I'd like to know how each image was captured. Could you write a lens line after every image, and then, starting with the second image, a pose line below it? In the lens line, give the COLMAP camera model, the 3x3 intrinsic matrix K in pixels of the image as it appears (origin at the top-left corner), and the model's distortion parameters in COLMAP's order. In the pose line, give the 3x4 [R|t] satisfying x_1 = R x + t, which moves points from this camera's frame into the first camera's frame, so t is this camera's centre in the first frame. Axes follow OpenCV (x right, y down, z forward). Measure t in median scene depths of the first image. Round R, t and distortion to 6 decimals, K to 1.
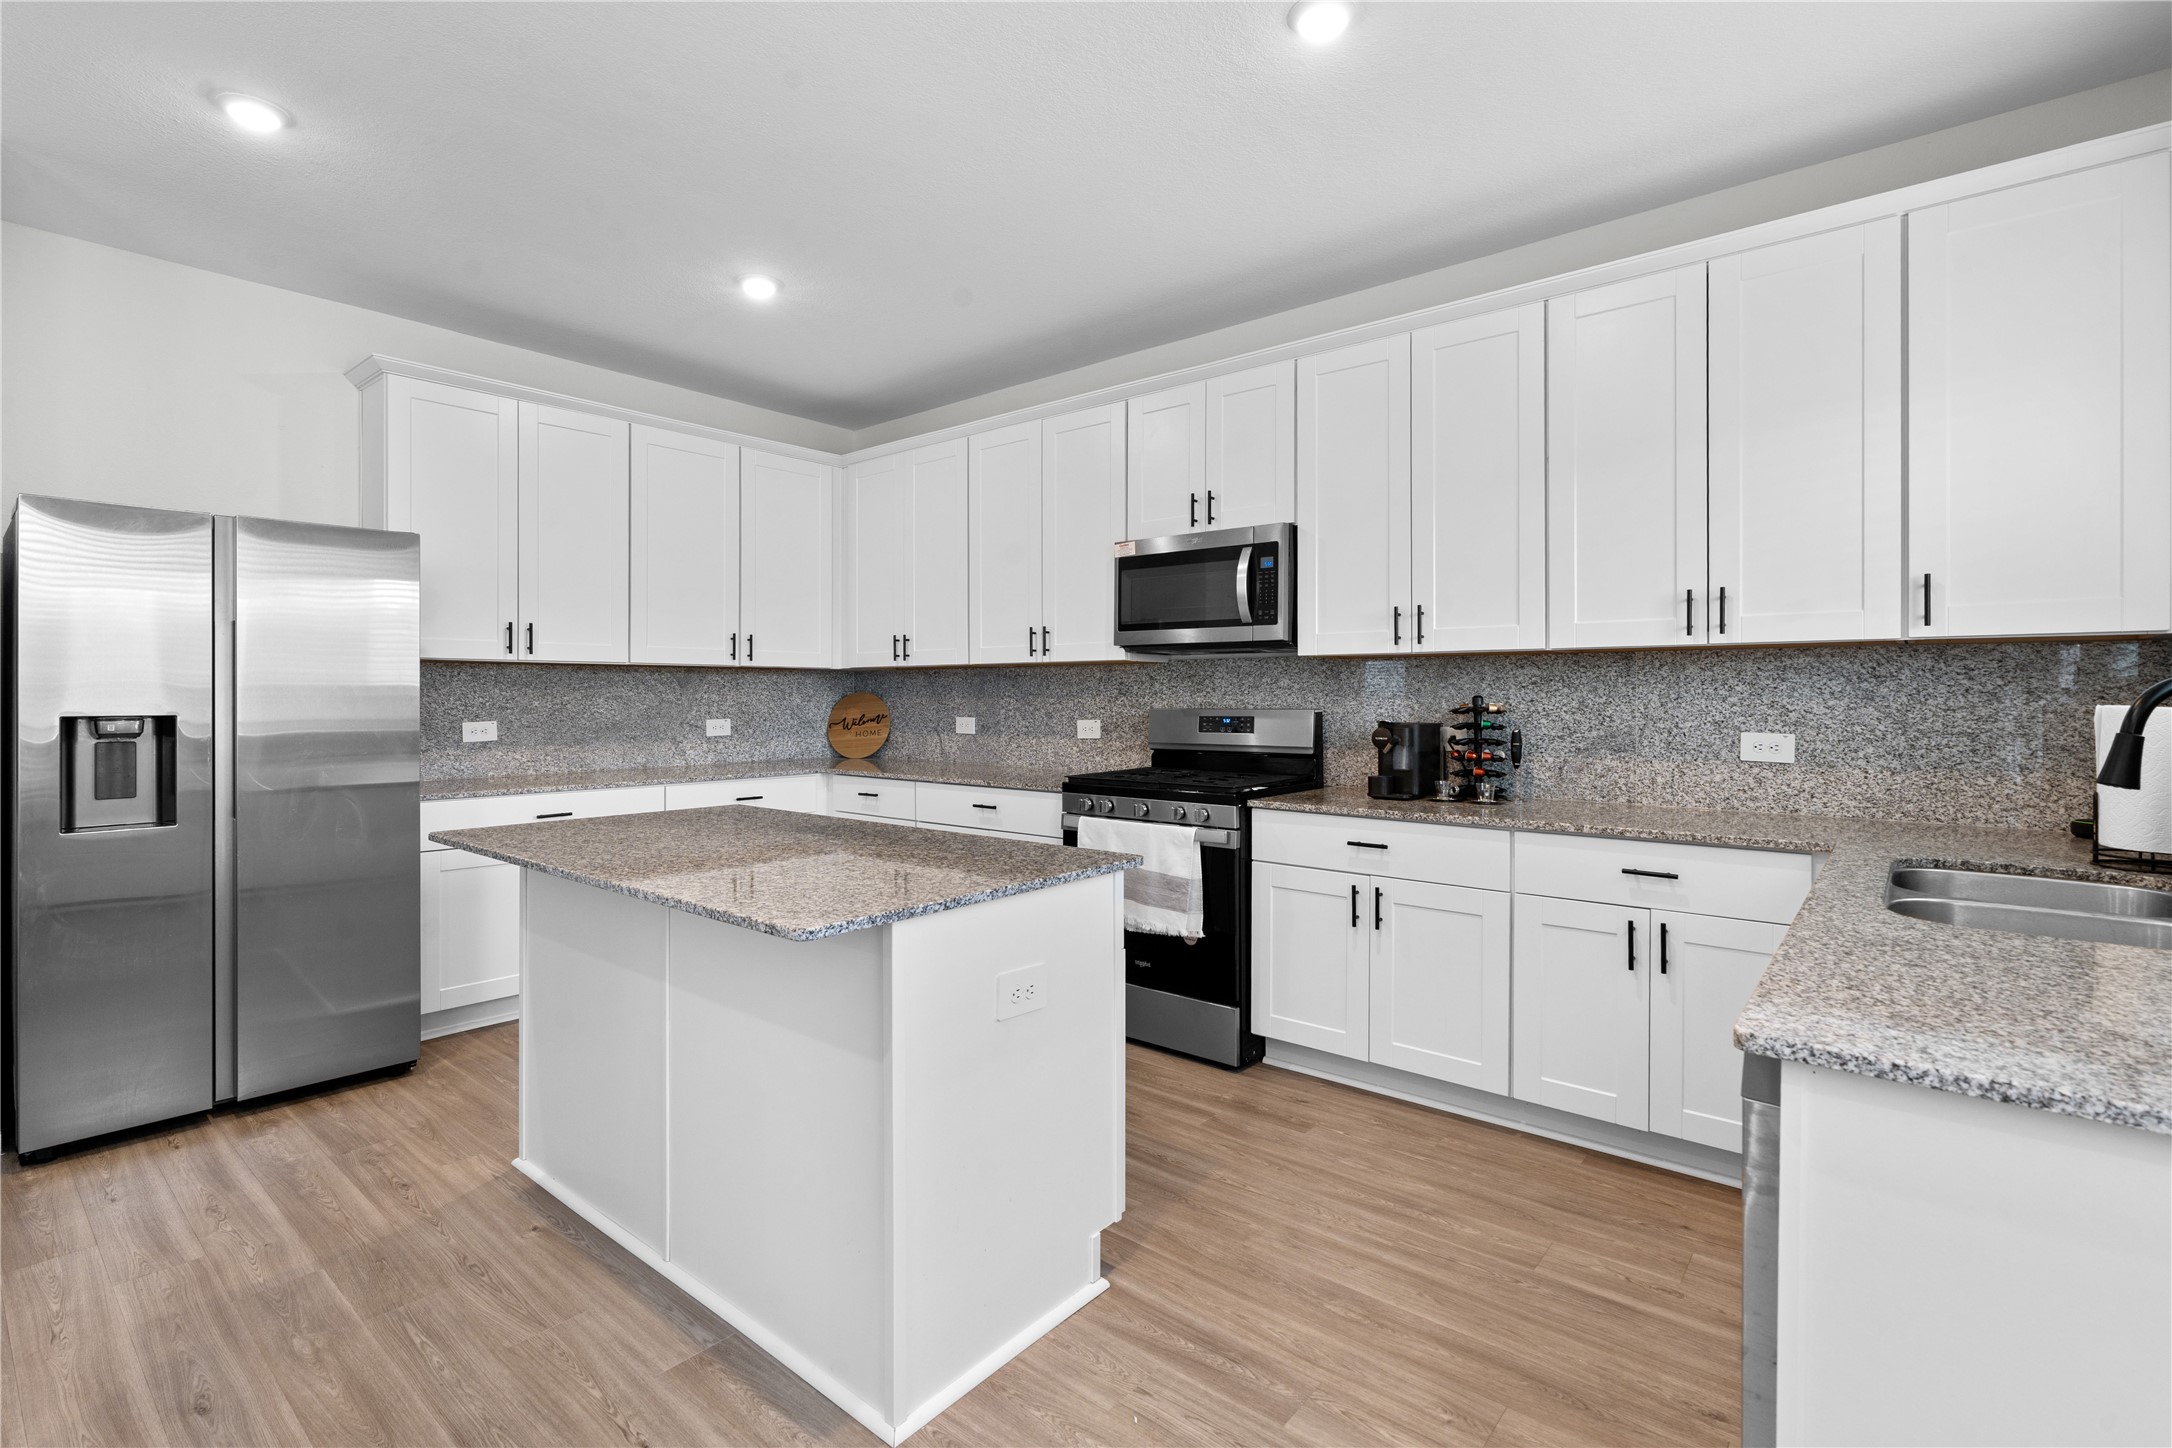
lens RADIAL K [[1006.2, 0, 1084.1], [0, 1006.2, 695.3], [0, 0, 1]] dist [-0.001459, -0.000125]
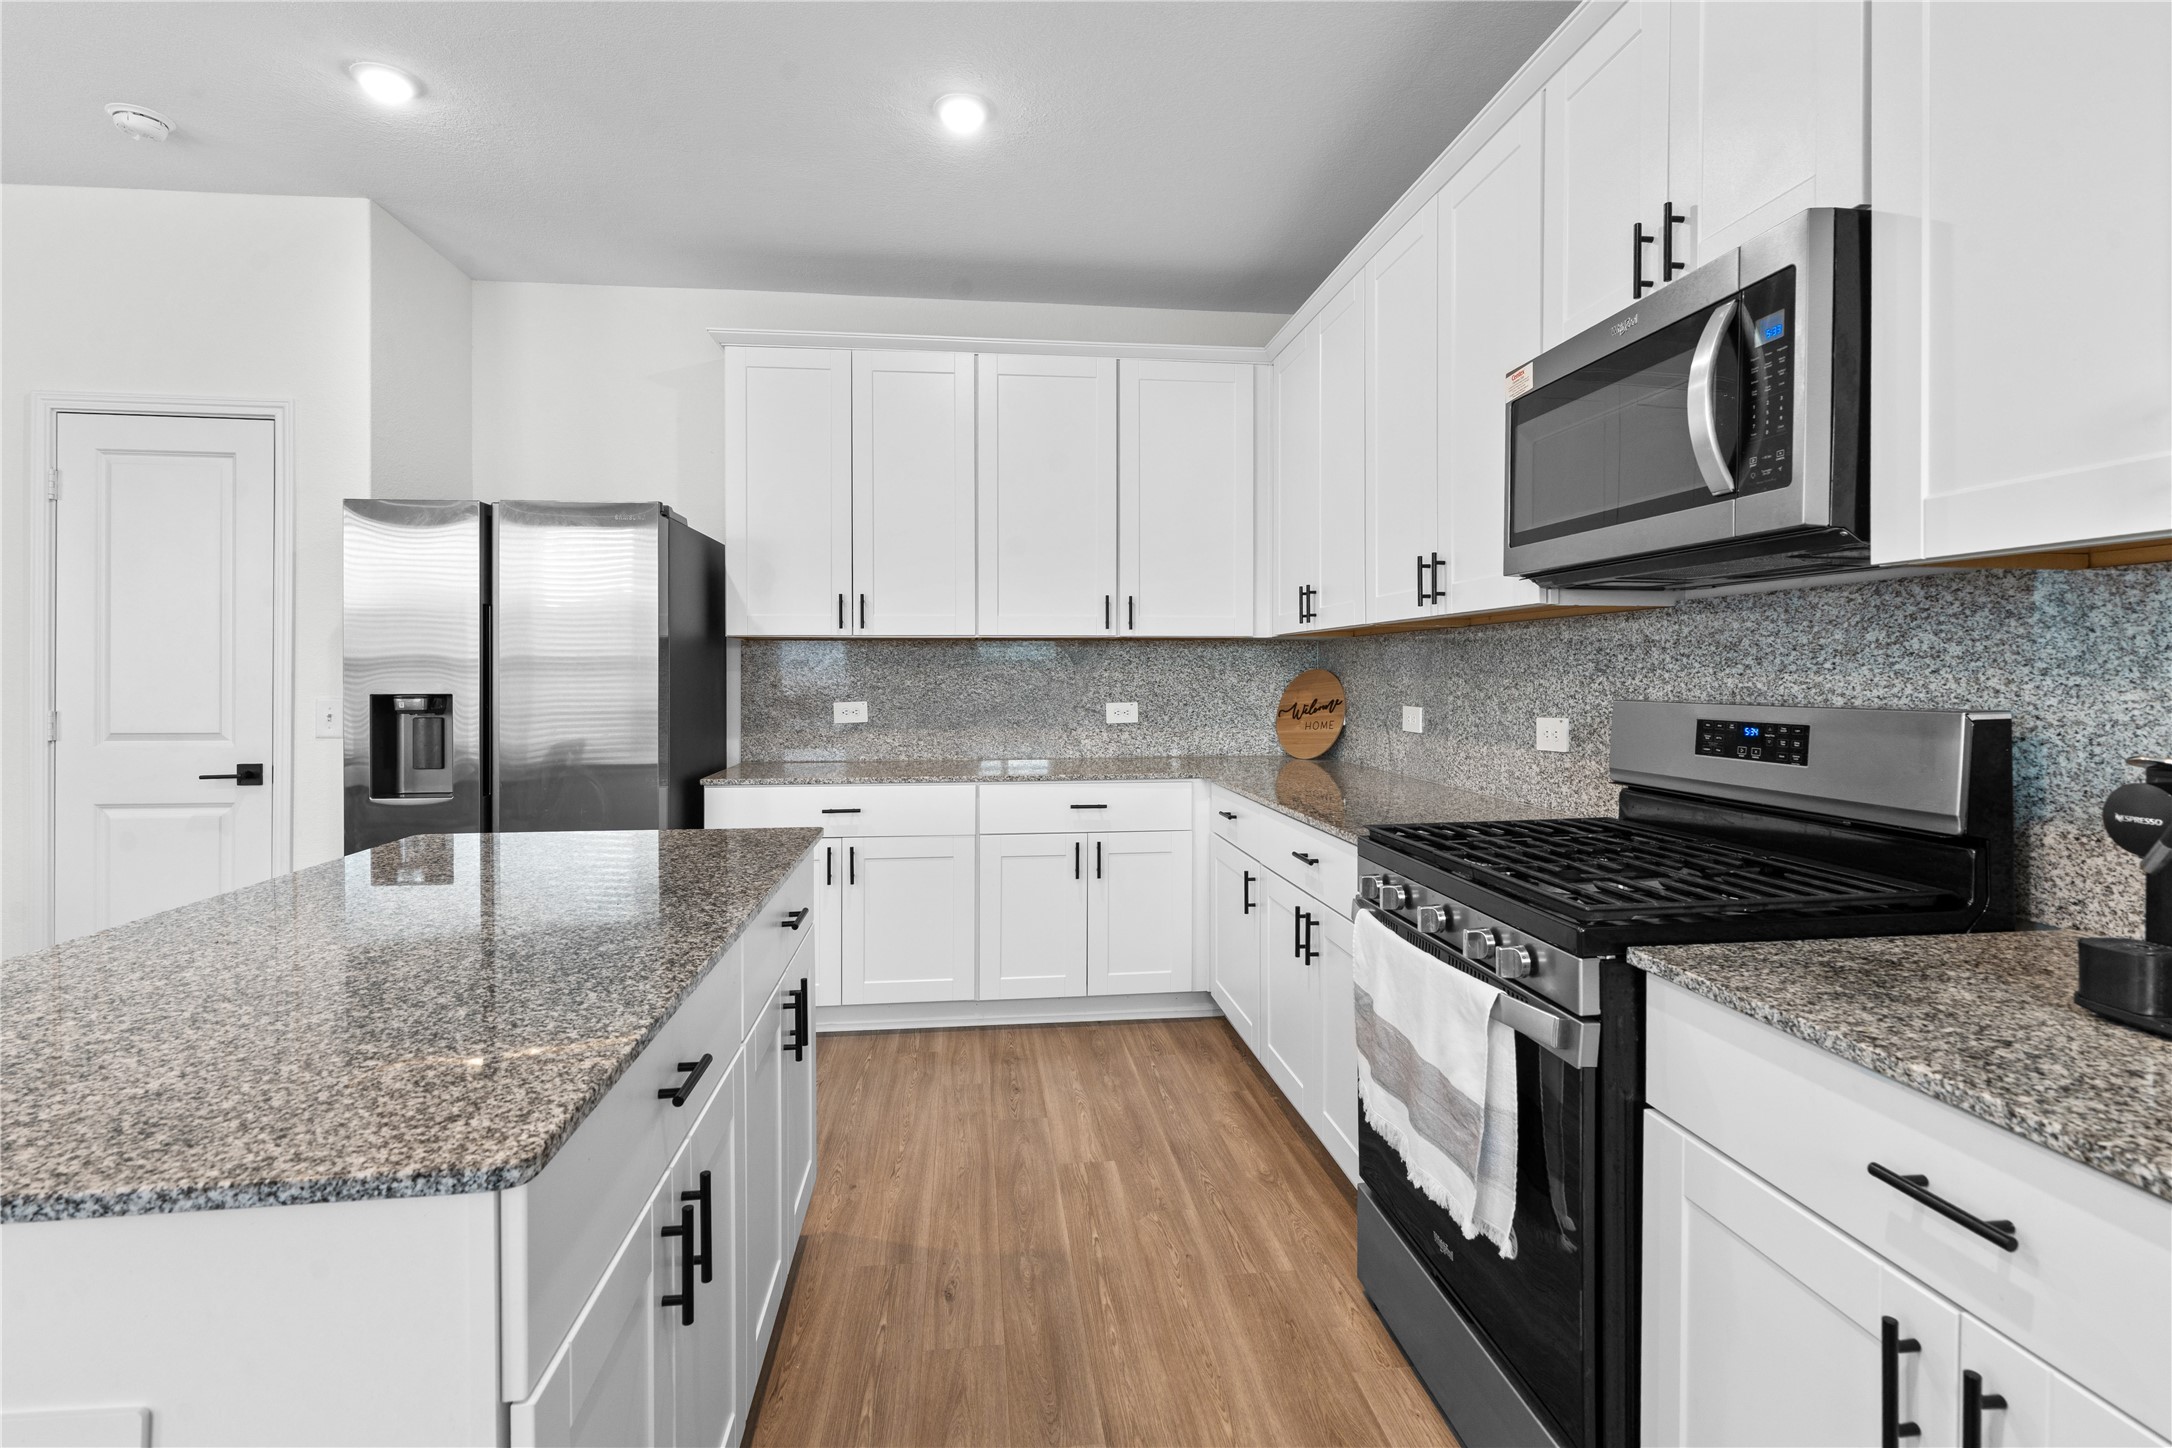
lens RADIAL K [[1022.7, 0, 1087.9], [0, 1022.7, 675.2], [0, 0, 1]] dist [0.000892, -0.000060]
pose [[0.731596, 0.000393, -0.681739, 0.231682], [0.001991, 0.999994, 0.002712, -0.000990], [0.681736, -0.003341, 0.731591, 0.480596]]
